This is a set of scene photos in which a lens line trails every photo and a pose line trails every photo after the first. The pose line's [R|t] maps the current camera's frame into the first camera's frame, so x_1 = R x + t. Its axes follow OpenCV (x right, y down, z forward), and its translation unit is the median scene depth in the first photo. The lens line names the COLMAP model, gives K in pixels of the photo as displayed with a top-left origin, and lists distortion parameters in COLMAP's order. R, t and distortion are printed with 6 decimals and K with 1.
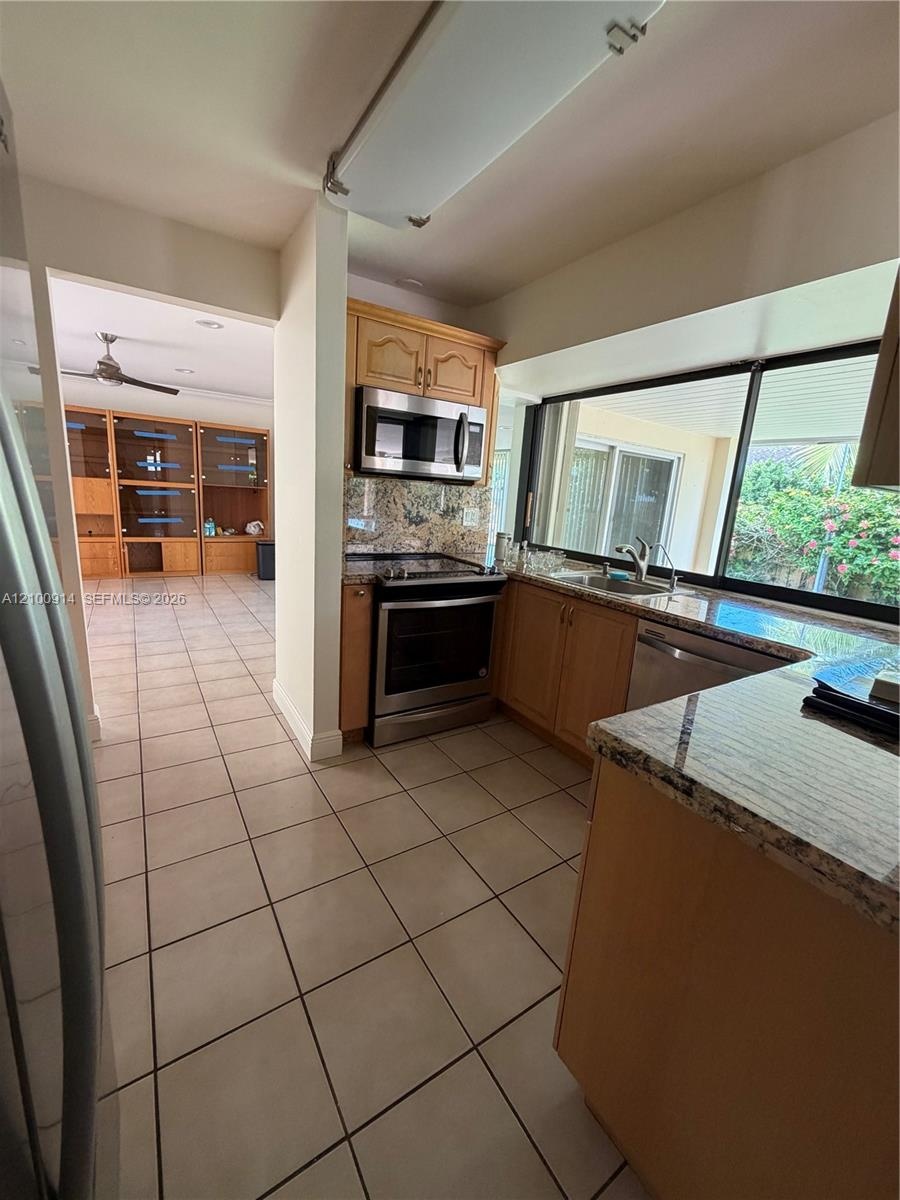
lens RADIAL K [[480.3, 0, 450.0], [0, 480.3, 595.9], [0, 0, 1]] dist [0.000791, -0.000258]
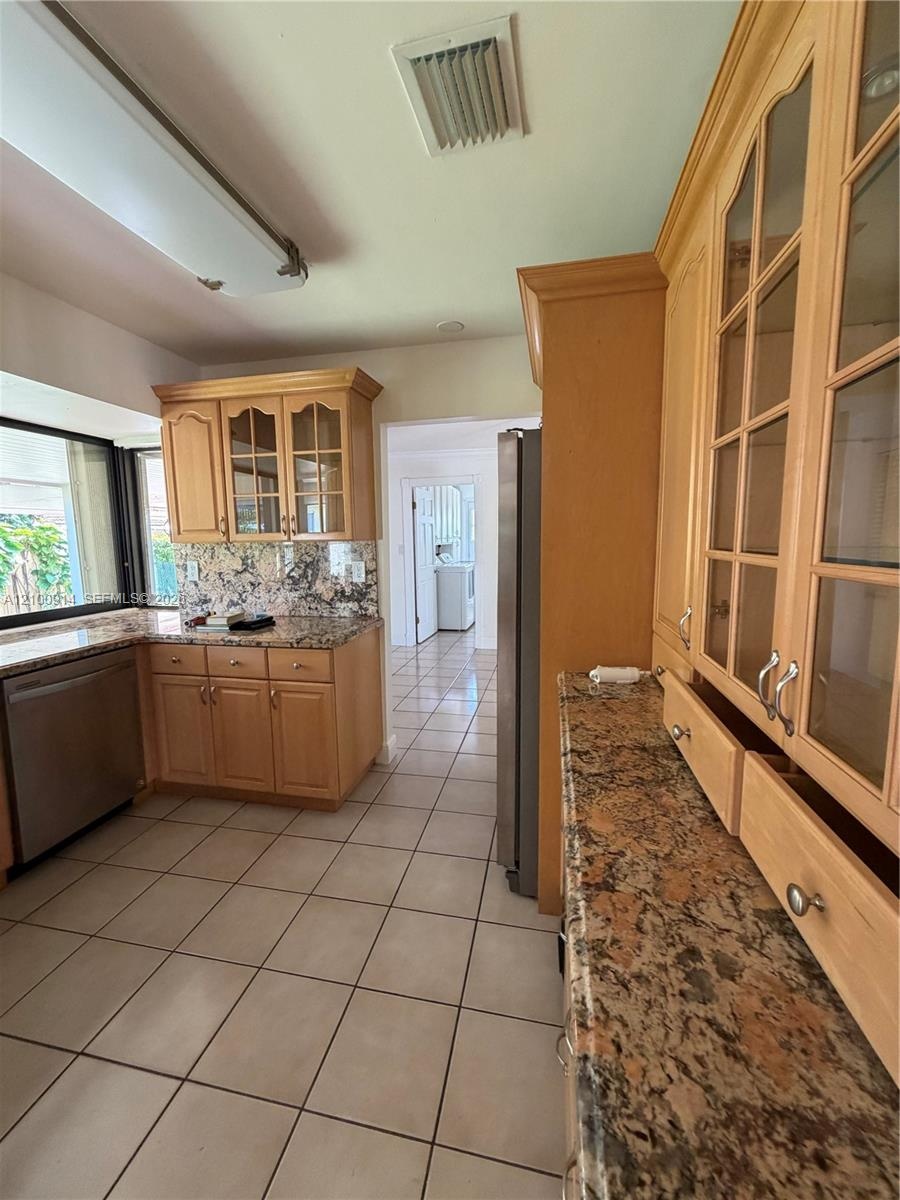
lens RADIAL K [[480.3, 0, 450.0], [0, 480.3, 595.9], [0, 0, 1]] dist [0.000791, -0.000258]
pose [[-0.710202, -0.142334, 0.689459, -0.609642], [0.114343, 0.943023, 0.312464, -0.219759], [-0.694650, 0.300747, -0.653462, 0.727204]]
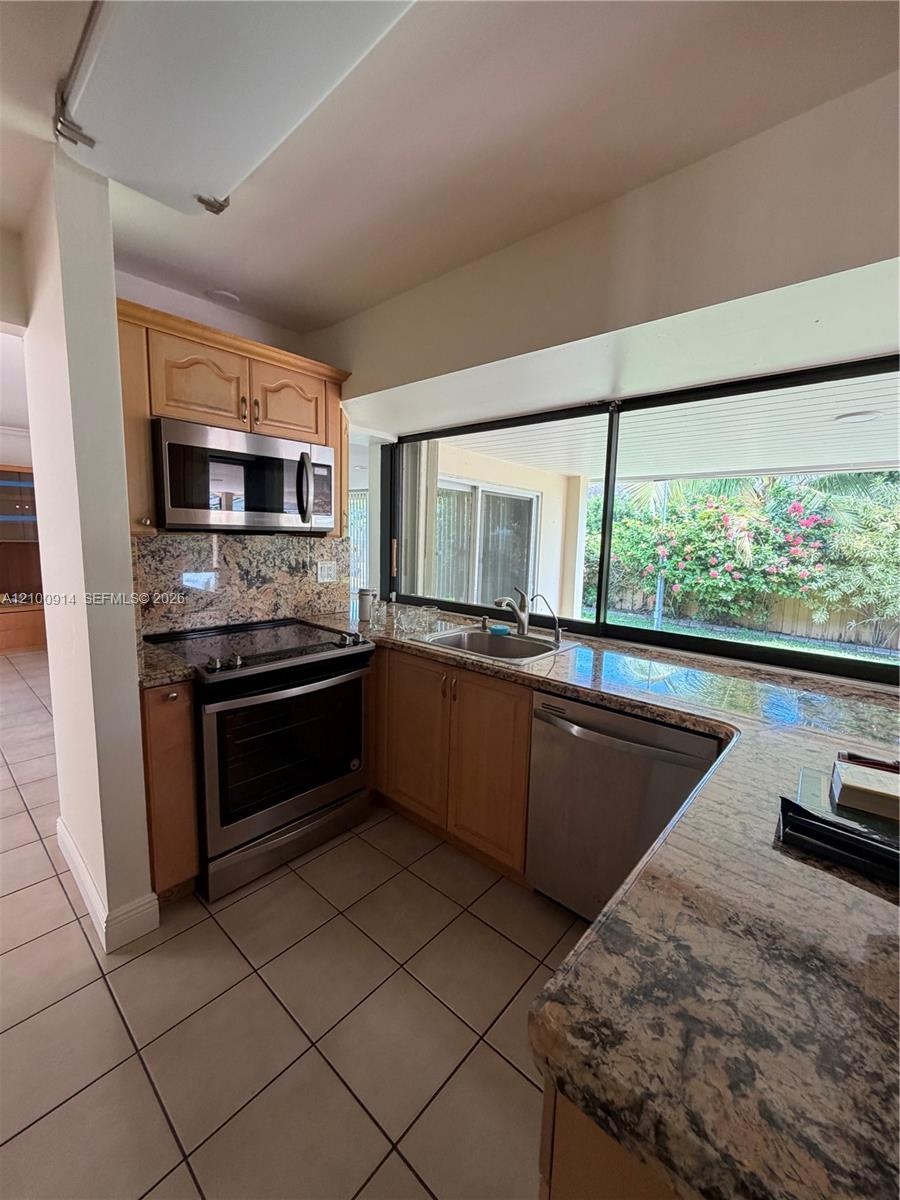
lens RADIAL K [[480.3, 0, 450.0], [0, 480.3, 595.9], [0, 0, 1]] dist [0.000791, -0.000258]
pose [[0.961953, -0.075046, 0.262706, 0.032189], [0.093742, 0.993826, -0.059352, -0.062602], [-0.256629, 0.081720, 0.963049, 0.157841]]
